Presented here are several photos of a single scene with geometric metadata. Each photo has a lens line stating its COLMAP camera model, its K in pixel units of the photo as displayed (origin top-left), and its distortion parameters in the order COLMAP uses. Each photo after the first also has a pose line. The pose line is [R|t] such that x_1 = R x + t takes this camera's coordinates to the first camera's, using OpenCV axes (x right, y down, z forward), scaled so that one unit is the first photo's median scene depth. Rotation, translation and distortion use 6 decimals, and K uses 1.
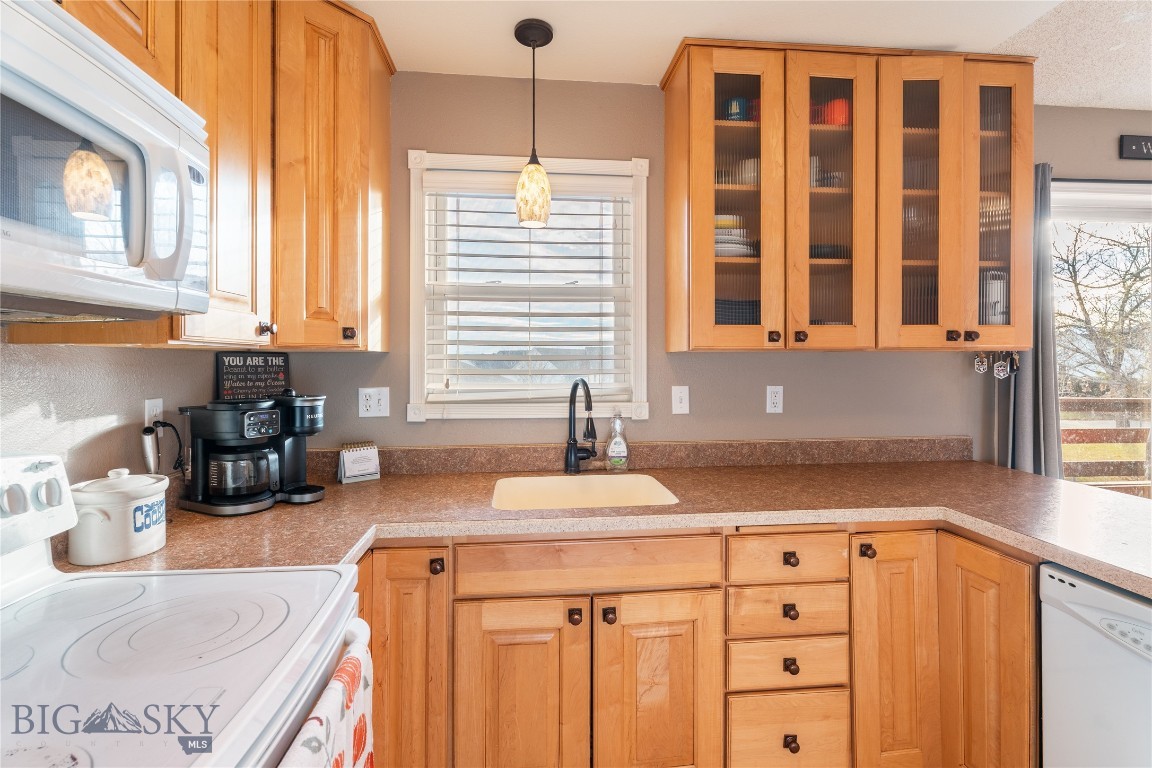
lens RADIAL K [[523.9, 0, 567.1], [0, 523.9, 357.4], [0, 0, 1]] dist [-0.003226, -0.000429]
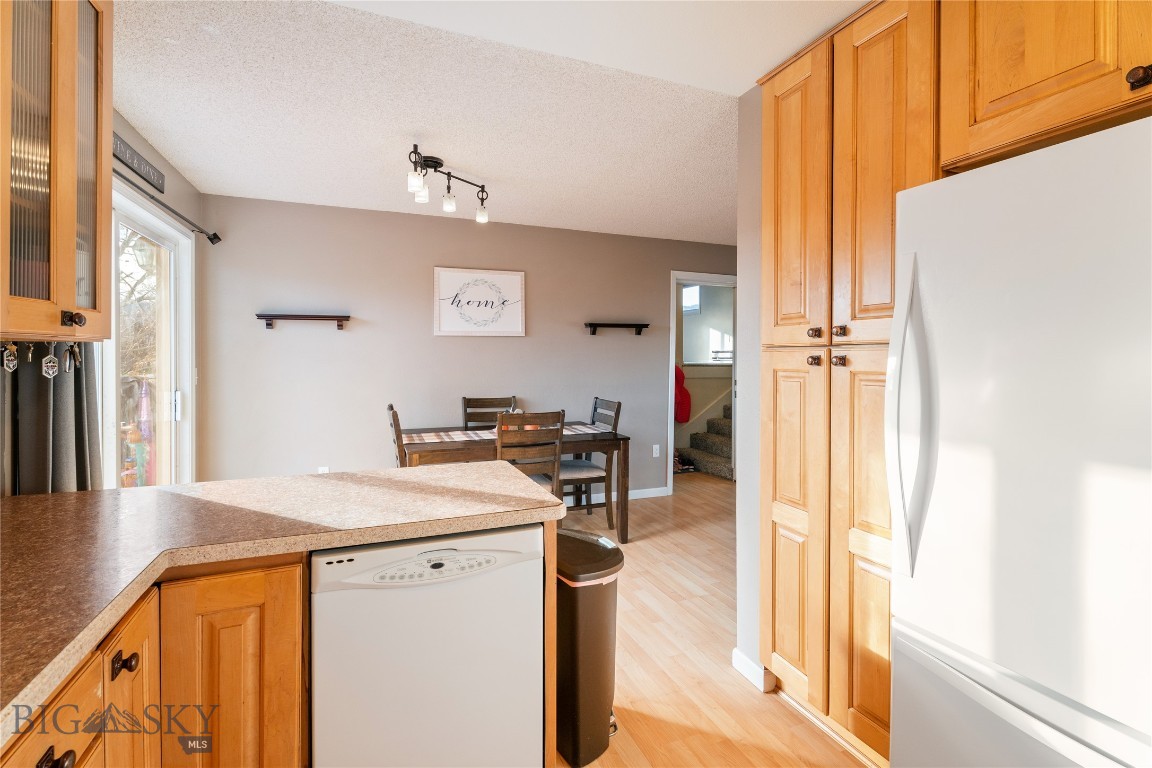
lens RADIAL K [[523.9, 0, 577.3], [0, 523.9, 352.8], [0, 0, 1]] dist [-0.003226, -0.000429]
pose [[-0.279479, -0.001371, 0.960151, -0.173285], [-0.001964, 0.999998, 0.000857, 0.002477], [-0.960150, -0.001646, -0.279481, 0.706301]]
